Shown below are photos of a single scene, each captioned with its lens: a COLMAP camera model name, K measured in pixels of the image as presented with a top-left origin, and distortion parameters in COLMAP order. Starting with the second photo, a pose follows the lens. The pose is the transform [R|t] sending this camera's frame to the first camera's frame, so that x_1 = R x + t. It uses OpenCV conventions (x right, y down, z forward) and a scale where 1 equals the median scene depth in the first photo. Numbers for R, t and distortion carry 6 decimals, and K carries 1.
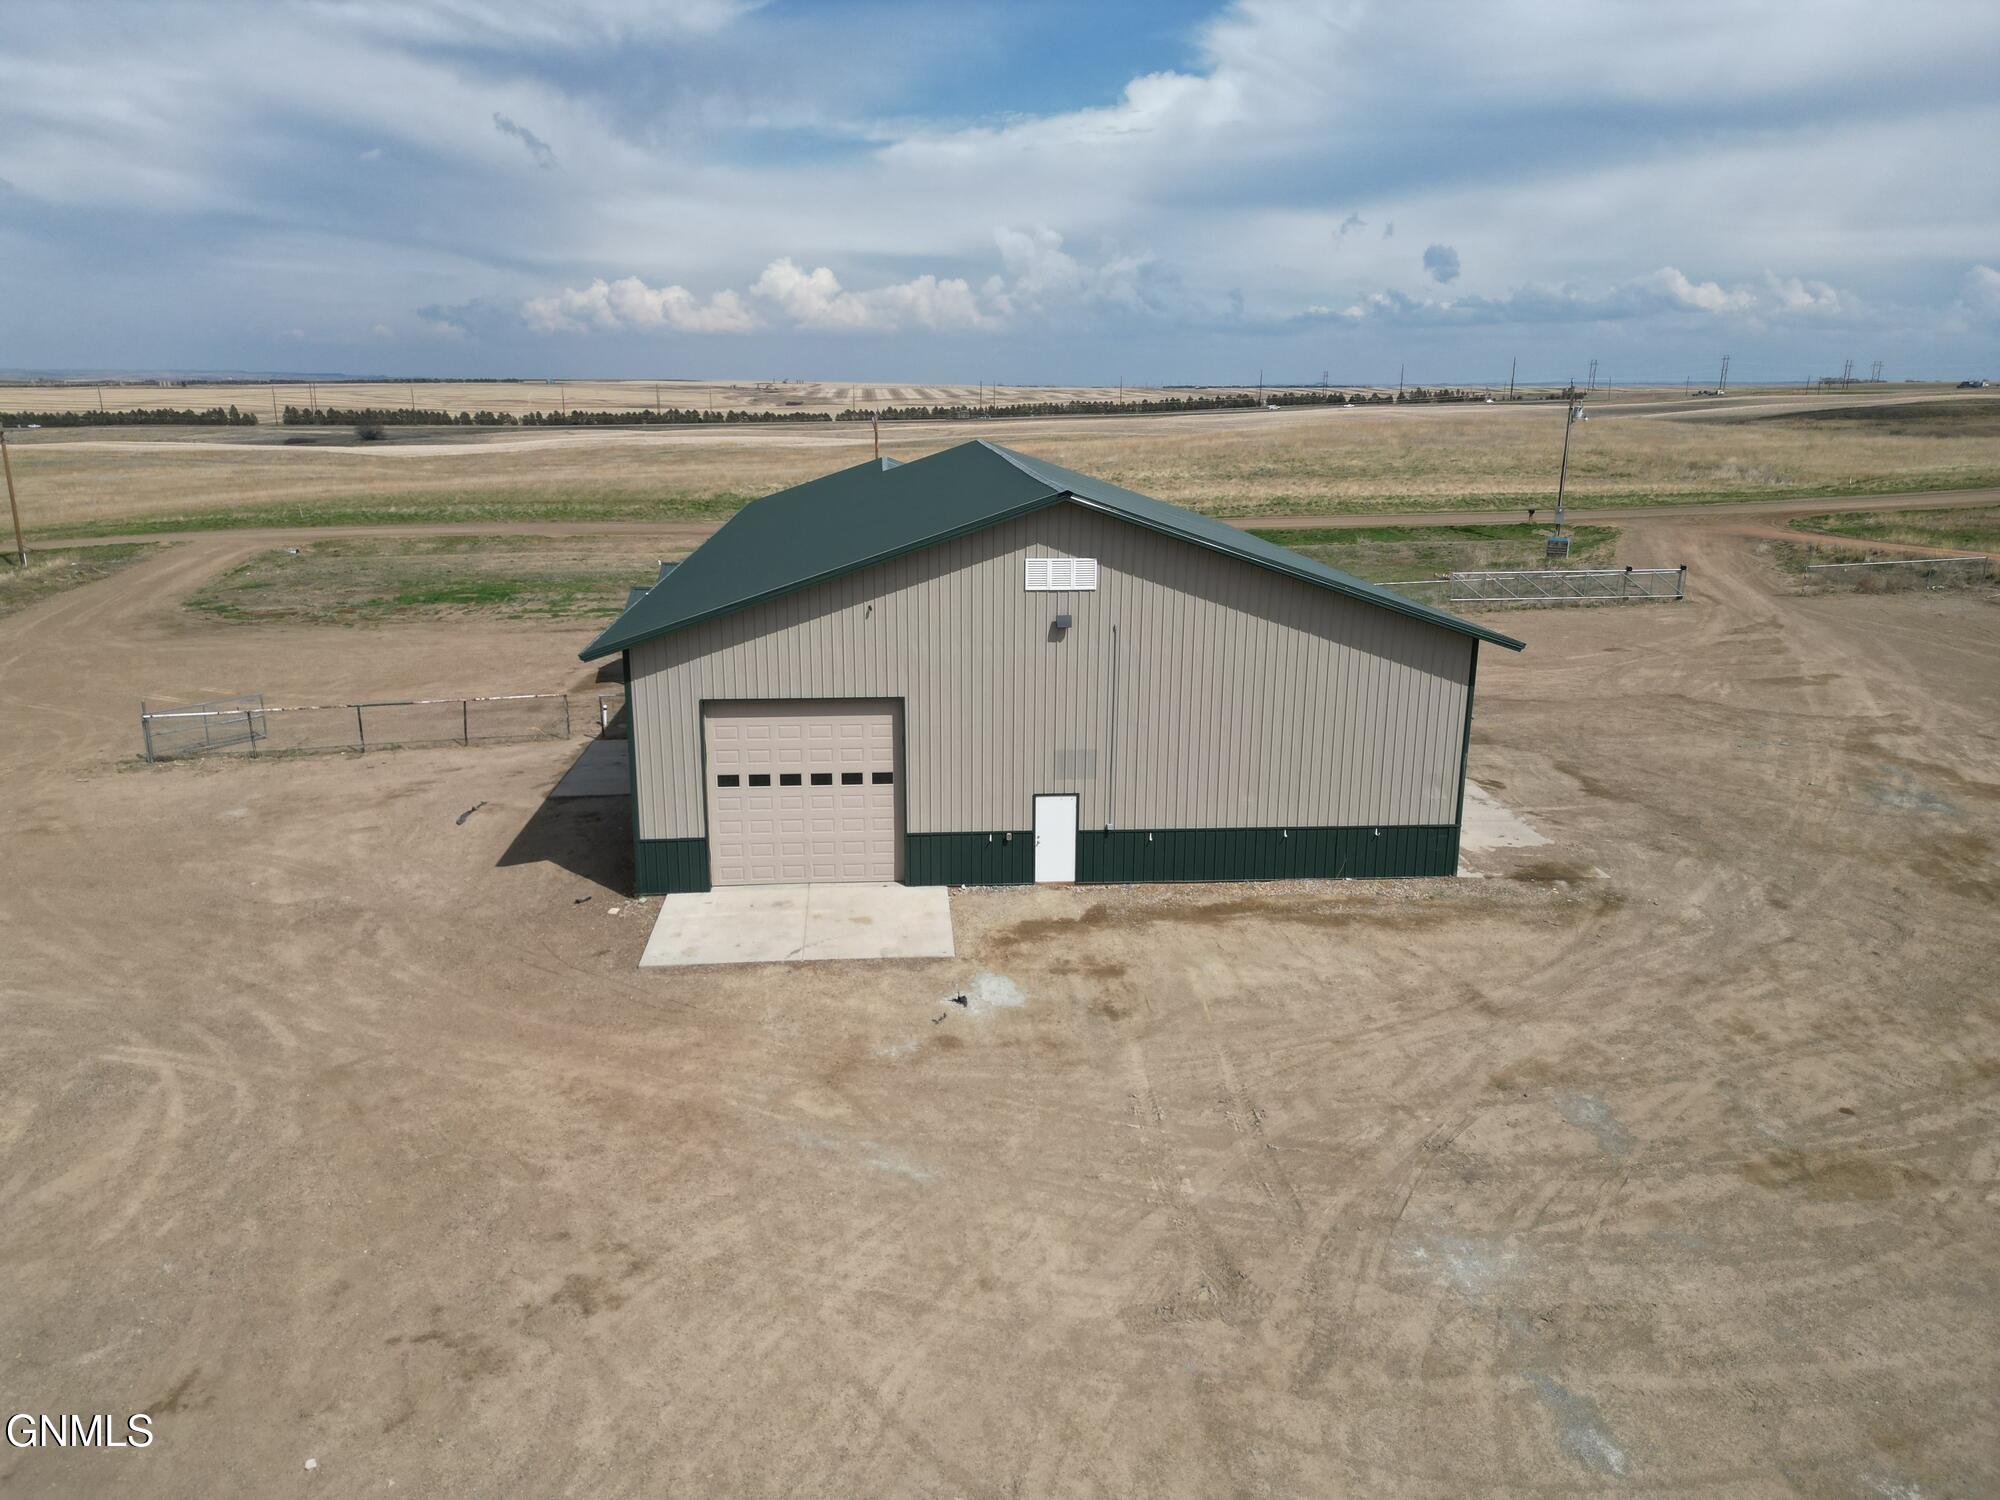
lens RADIAL K [[1391.0, 0, 997.5], [0, 1391.0, 749.4], [0, 0, 1]] dist [0.086194, -0.085256]
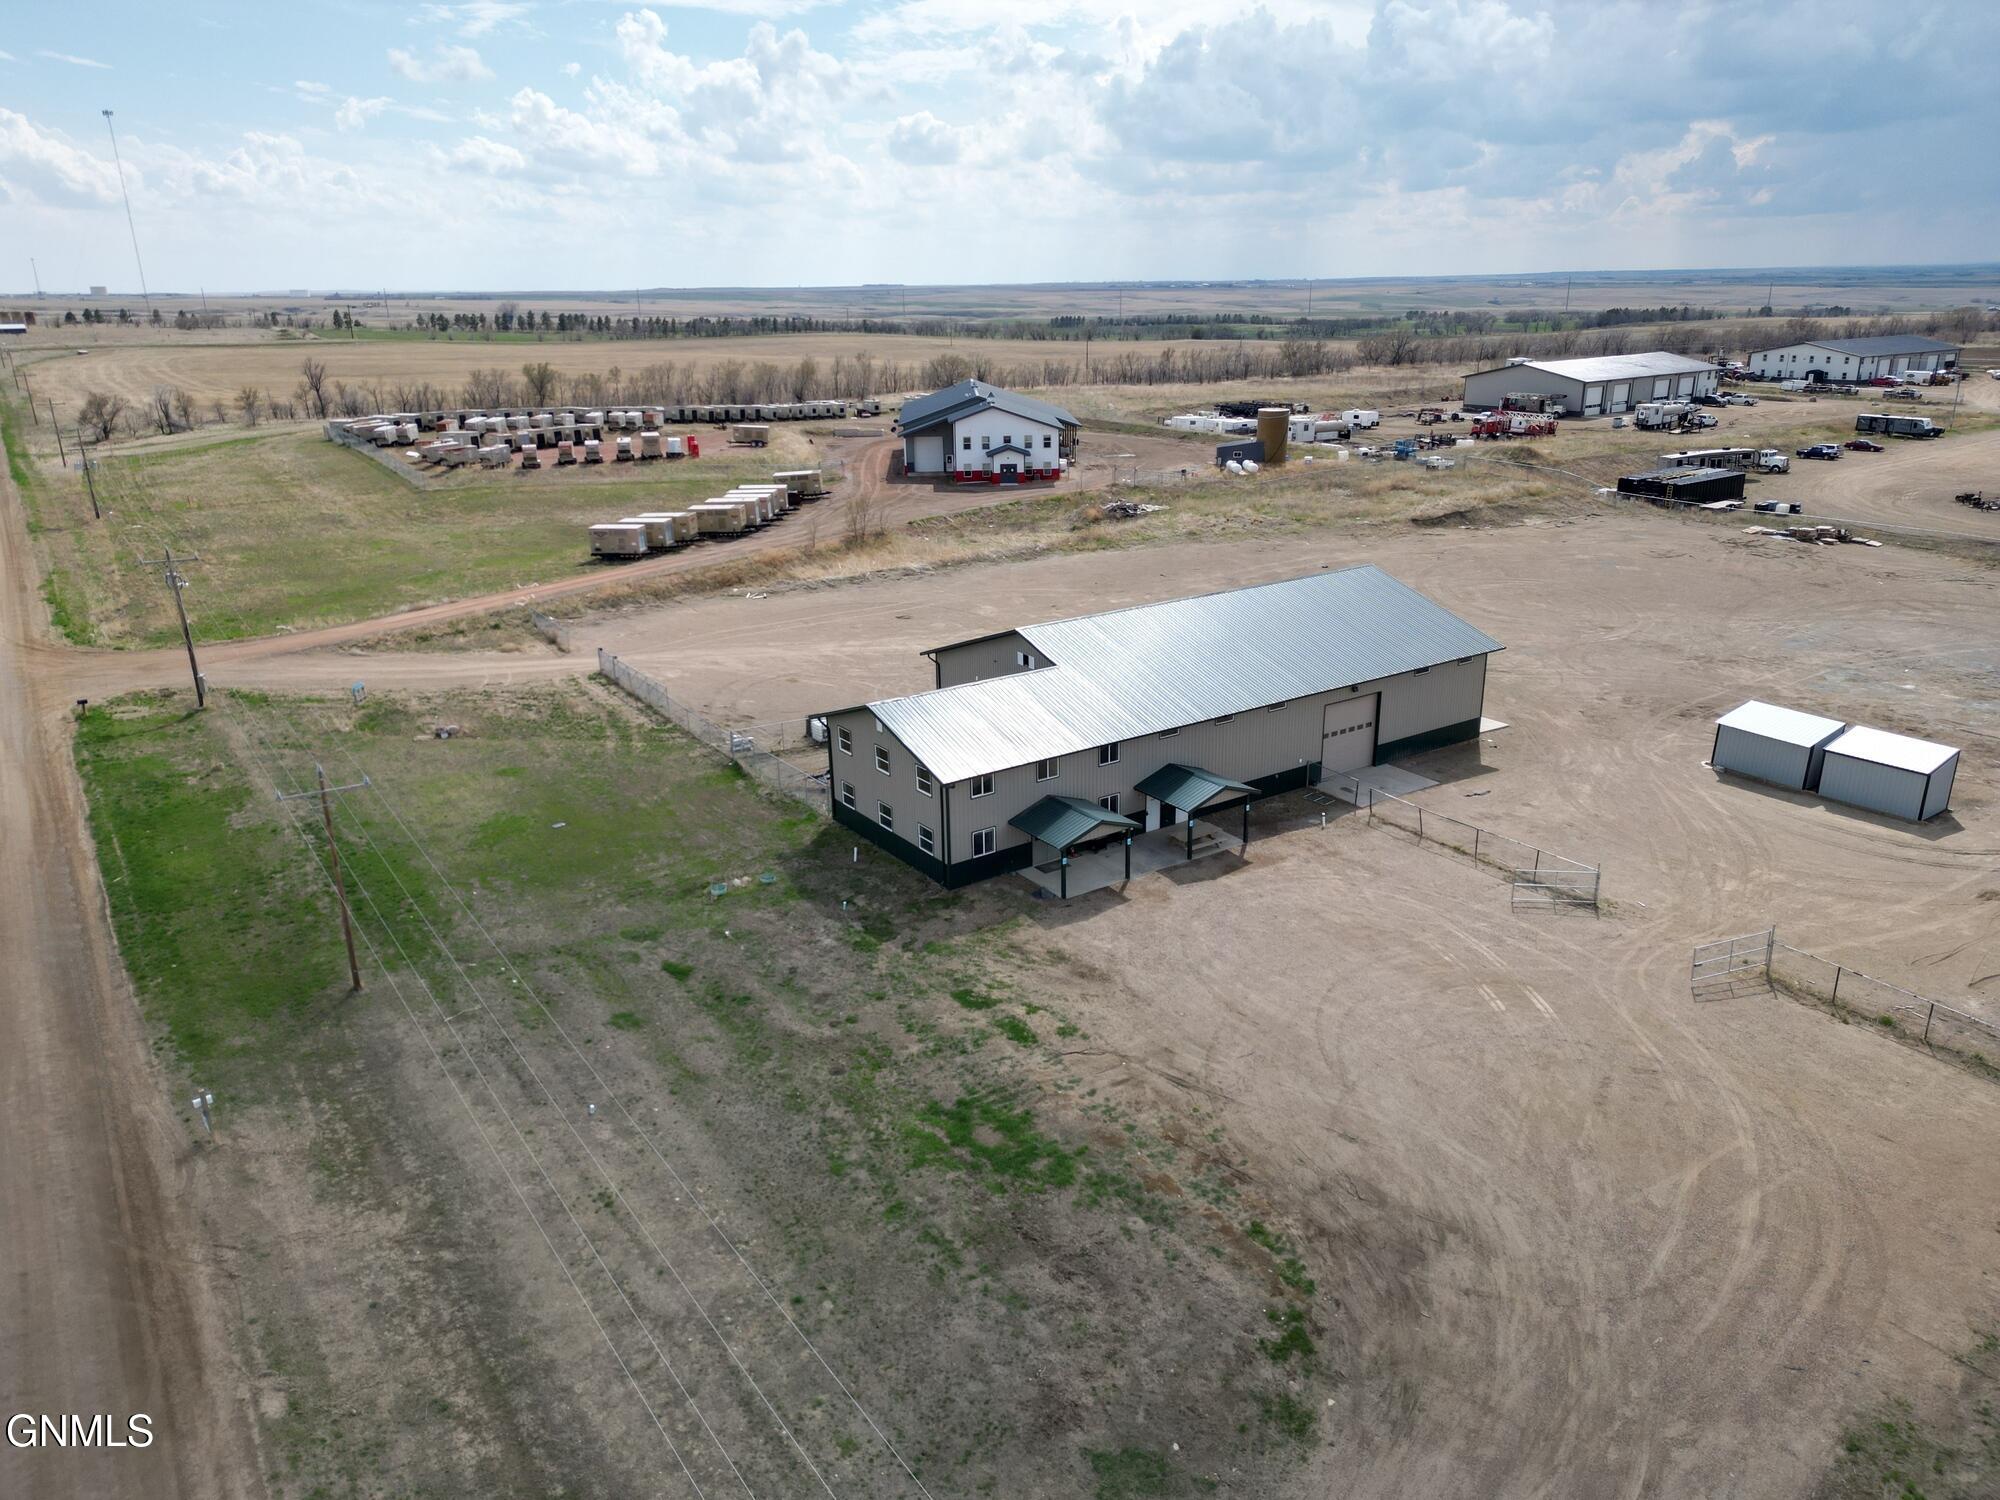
lens RADIAL K [[1385.9, 0, 997.8], [0, 1385.9, 752.6], [0, 0, 1]] dist [0.104396, -0.120507]
pose [[-0.501327, -0.273490, 0.820899, -1.959607], [0.231716, 0.871645, 0.431906, -1.212790], [-0.833654, 0.406741, -0.373607, 2.721018]]
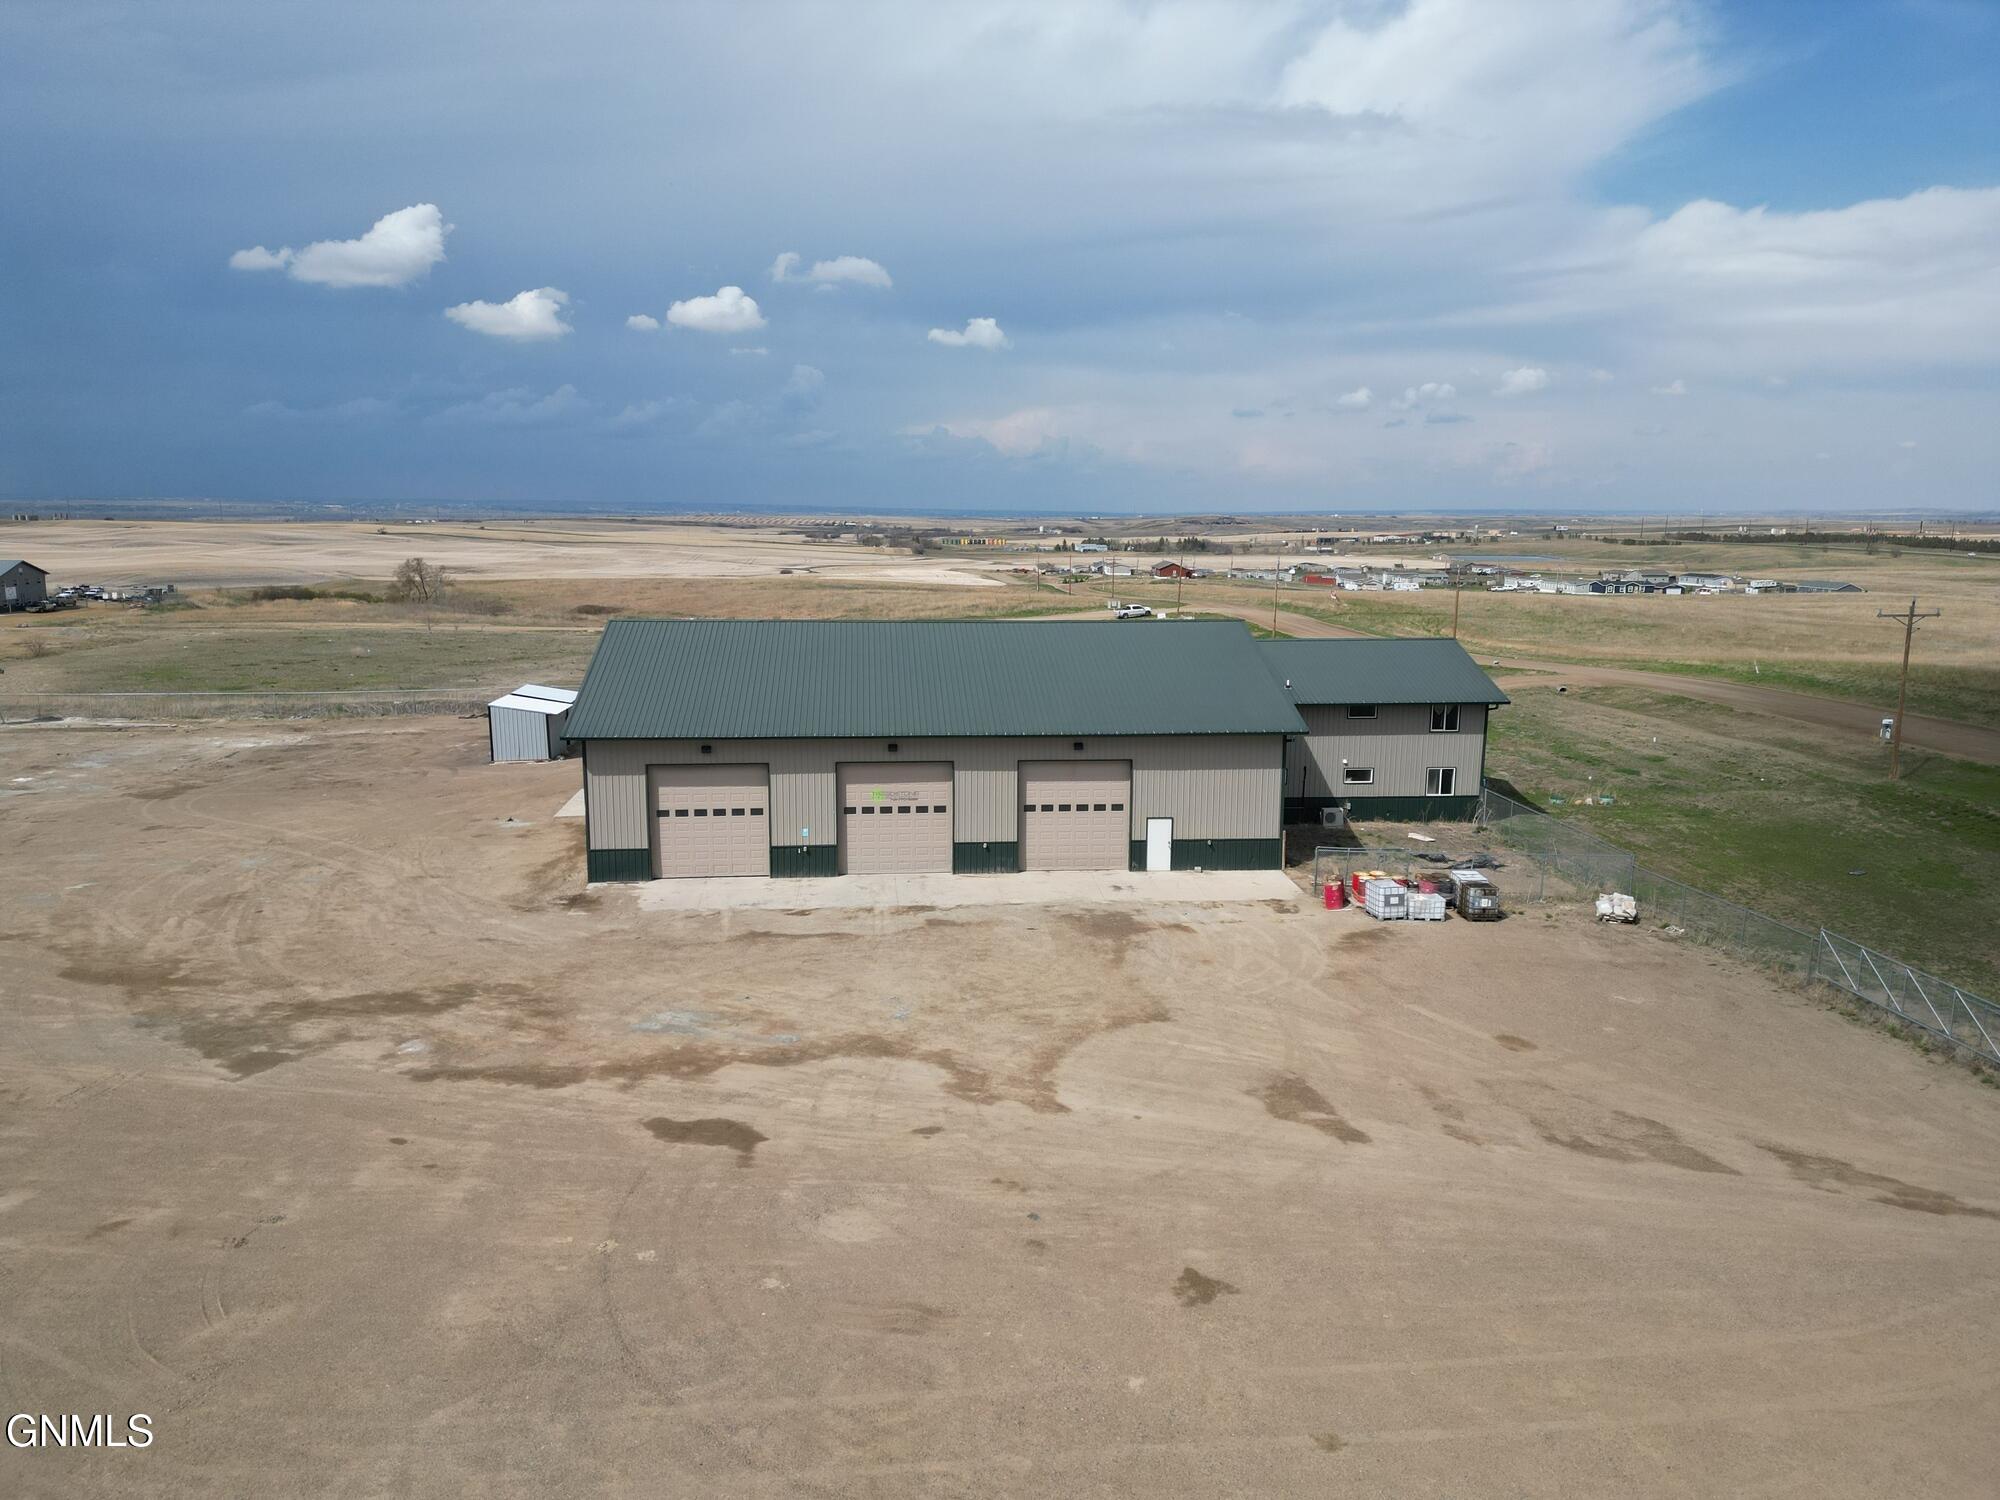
lens RADIAL K [[1385.9, 0, 997.8], [0, 1385.9, 752.6], [0, 0, 1]] dist [0.104396, -0.120507]
pose [[0.016415, 0.168832, -0.985508, 1.918740], [-0.260806, 0.952243, 0.158789, -0.433041], [0.965252, 0.254420, 0.059664, 1.350958]]
